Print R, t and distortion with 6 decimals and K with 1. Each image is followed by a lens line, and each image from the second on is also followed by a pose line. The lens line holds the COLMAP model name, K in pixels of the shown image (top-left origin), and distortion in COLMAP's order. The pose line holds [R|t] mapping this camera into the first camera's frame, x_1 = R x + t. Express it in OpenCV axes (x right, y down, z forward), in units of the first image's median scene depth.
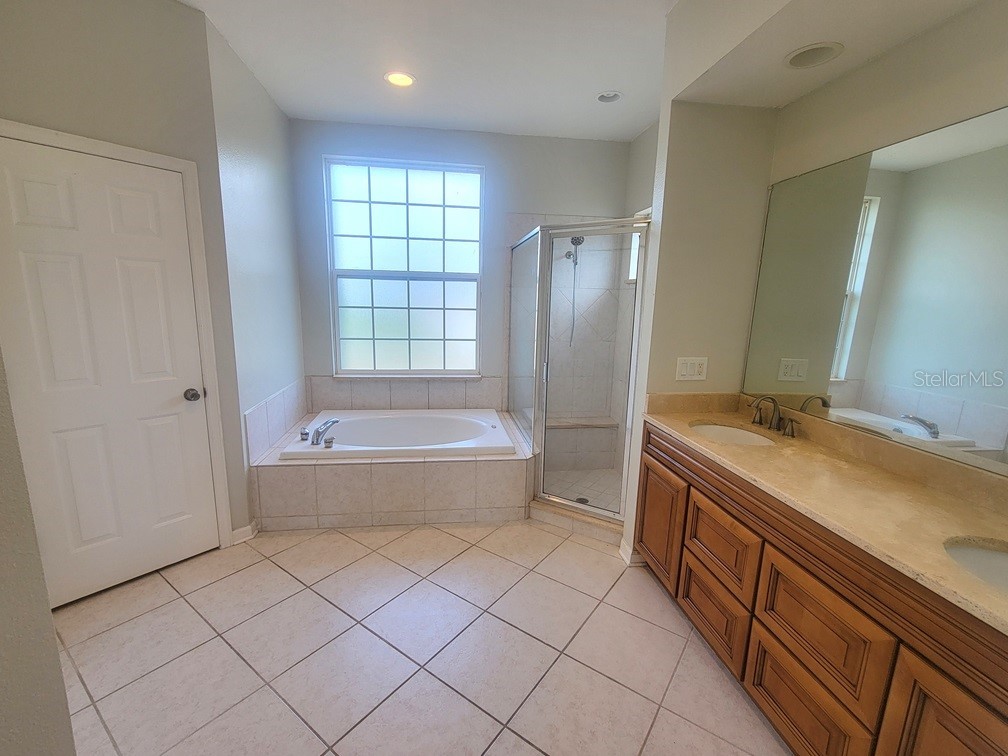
lens RADIAL K [[411.9, 0, 501.6], [0, 411.9, 383.7], [0, 0, 1]] dist [0.002024, -0.000212]
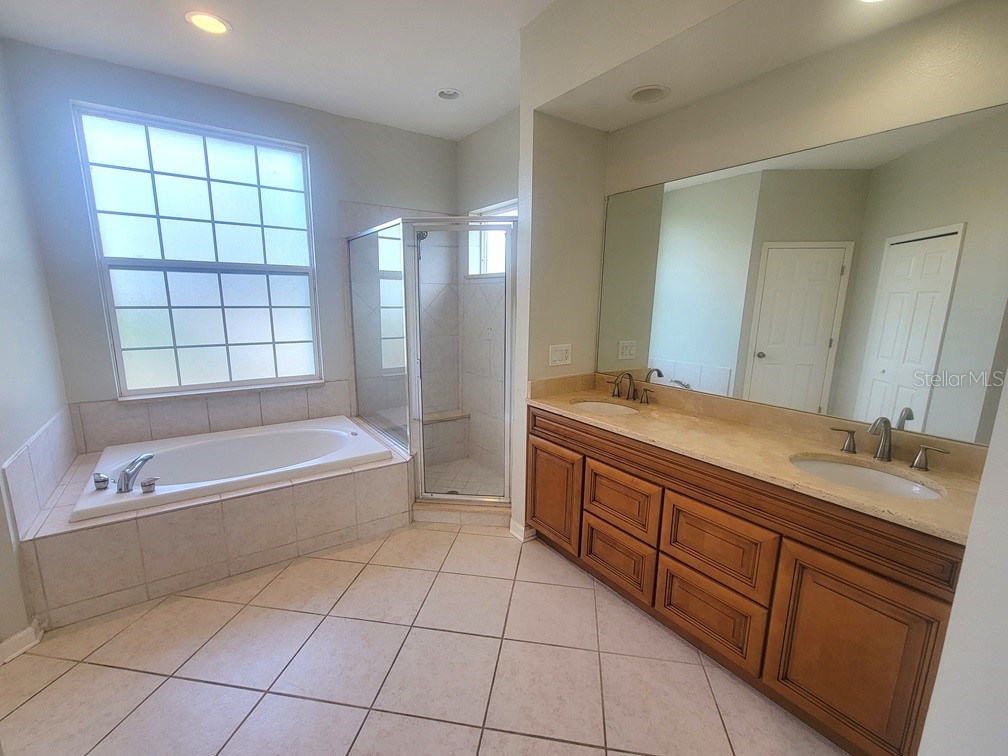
lens RADIAL K [[411.9, 0, 501.6], [0, 411.9, 383.7], [0, 0, 1]] dist [0.002024, -0.000212]
pose [[0.905427, -0.099164, 0.412757, -0.124938], [0.095068, 0.995003, 0.030505, -0.006003], [-0.413720, 0.011620, 0.910330, 0.034866]]
